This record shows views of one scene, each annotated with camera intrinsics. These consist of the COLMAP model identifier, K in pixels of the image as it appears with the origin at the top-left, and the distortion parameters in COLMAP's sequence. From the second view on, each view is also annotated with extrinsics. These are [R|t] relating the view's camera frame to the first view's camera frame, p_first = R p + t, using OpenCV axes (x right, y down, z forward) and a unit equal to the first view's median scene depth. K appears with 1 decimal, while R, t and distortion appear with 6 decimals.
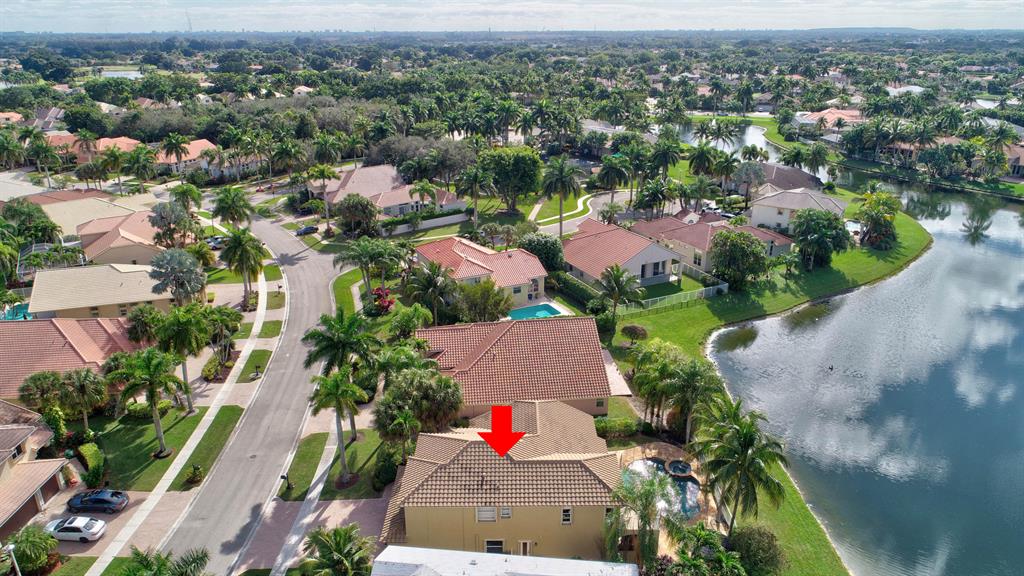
lens RADIAL K [[683.1, 0, 512.0], [0, 683.1, 288.0], [0, 0, 1]] dist [-0.006502, 0.000985]
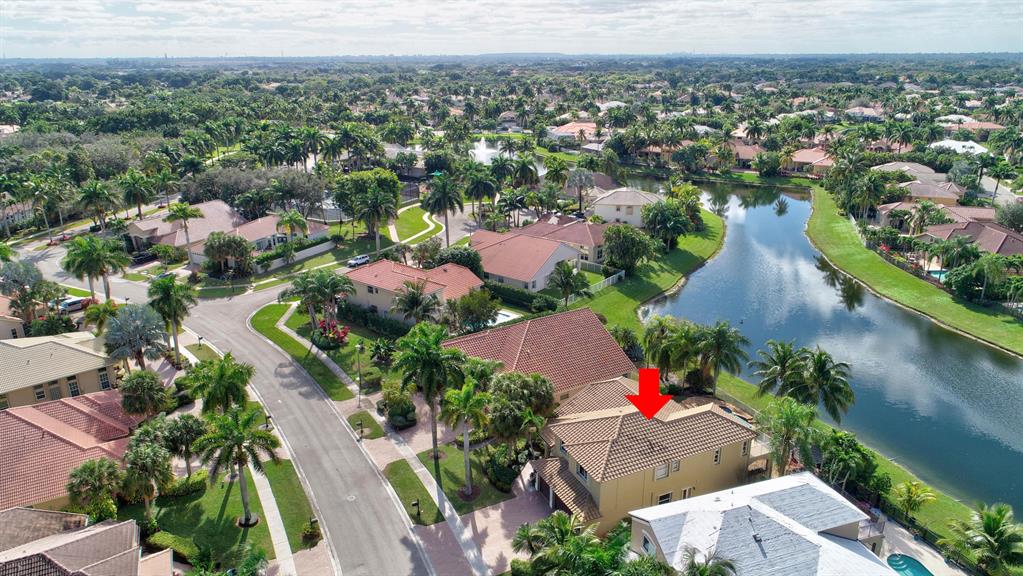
lens RADIAL K [[682.4, 0, 511.5], [0, 682.4, 288.0], [0, 0, 1]] dist [-0.006502, 0.000985]
pose [[0.906155, -0.137303, 0.400039, -0.190117], [0.150515, 0.988606, -0.001629, -0.002299], [-0.395257, 0.061688, 0.916497, 0.009842]]
